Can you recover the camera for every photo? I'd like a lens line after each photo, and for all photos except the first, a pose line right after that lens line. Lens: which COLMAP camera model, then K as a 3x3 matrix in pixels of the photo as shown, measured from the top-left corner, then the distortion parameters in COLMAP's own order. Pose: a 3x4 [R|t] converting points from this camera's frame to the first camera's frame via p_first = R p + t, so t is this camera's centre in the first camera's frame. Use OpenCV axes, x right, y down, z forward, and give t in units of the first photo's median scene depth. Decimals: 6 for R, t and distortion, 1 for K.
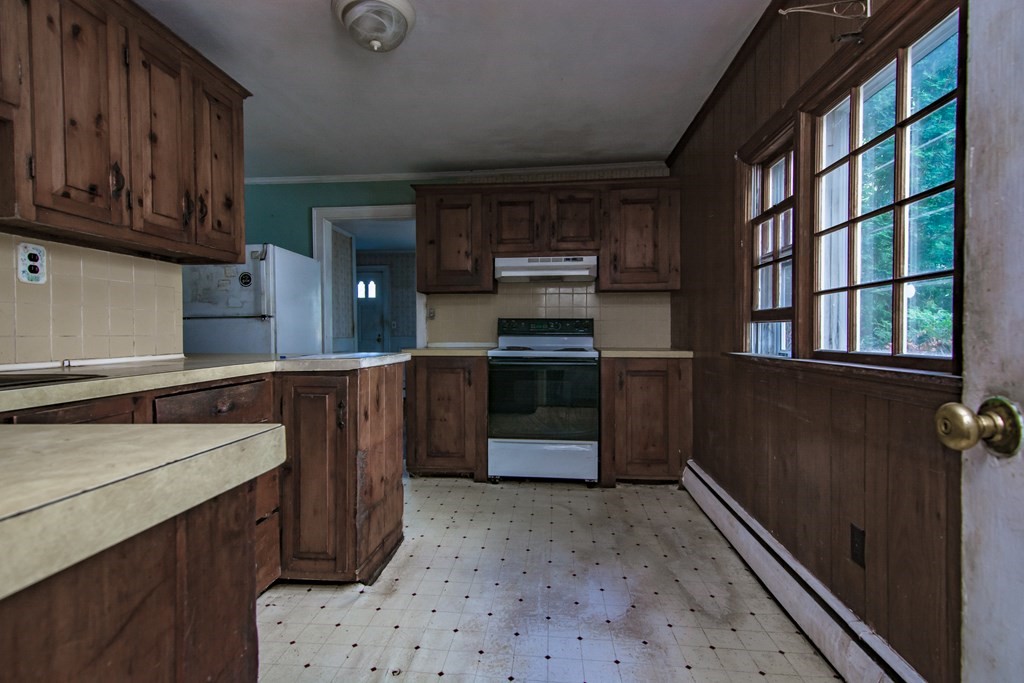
lens RADIAL K [[495.6, 0, 512.1], [0, 495.6, 344.9], [0, 0, 1]] dist [-0.000328, -0.003375]
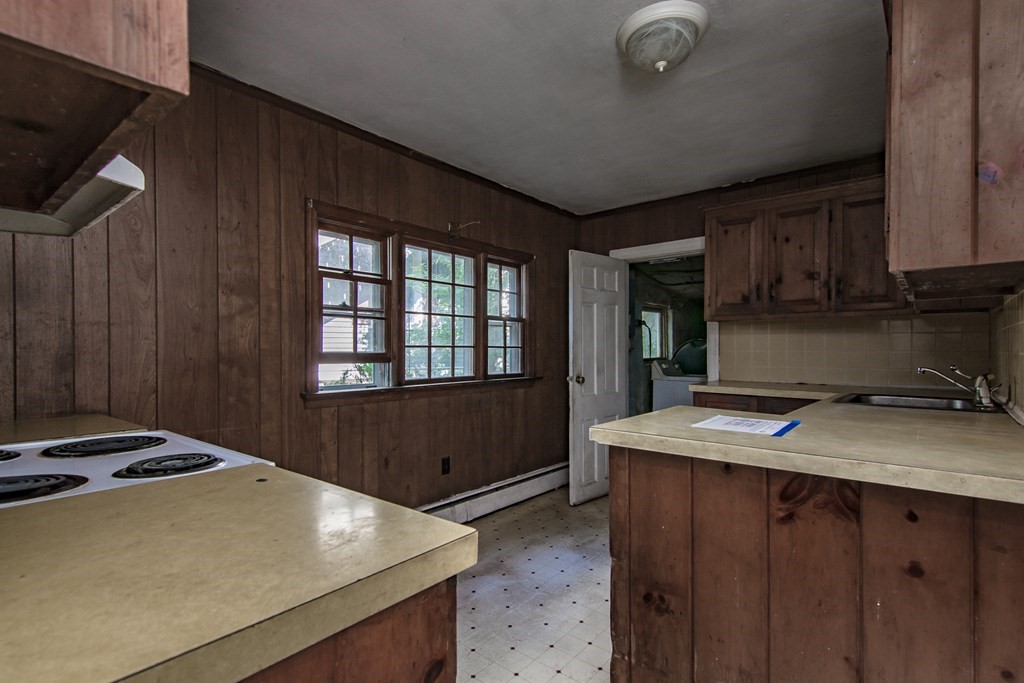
lens RADIAL K [[495.6, 0, 509.2], [0, 495.6, 347.7], [0, 0, 1]] dist [-0.000328, -0.003375]
pose [[-0.825168, 0.011548, 0.564769, -0.363803], [0.020399, 0.999748, 0.009362, -0.061208], [-0.564518, 0.019246, -0.825196, 1.240156]]
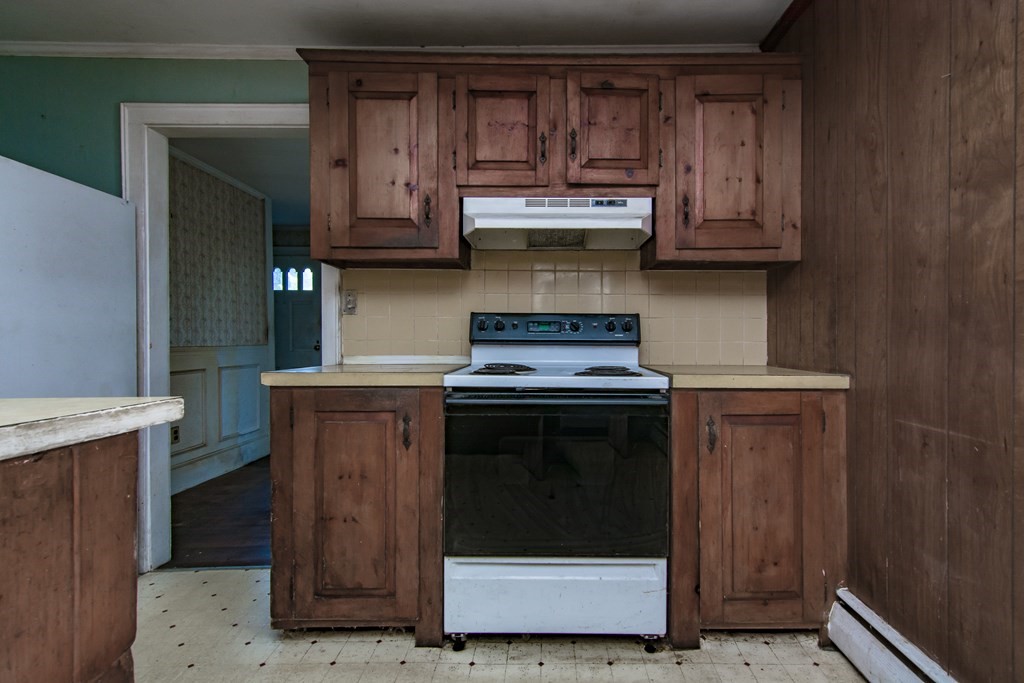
lens RADIAL K [[495.6, 0, 512.7], [0, 495.6, 343.1], [0, 0, 1]] dist [-0.000328, -0.003375]
pose [[0.999637, 0.002774, 0.026816, 0.005095], [-0.002352, 0.999874, -0.015728, -0.012407], [-0.026856, 0.015660, 0.999517, 0.511086]]
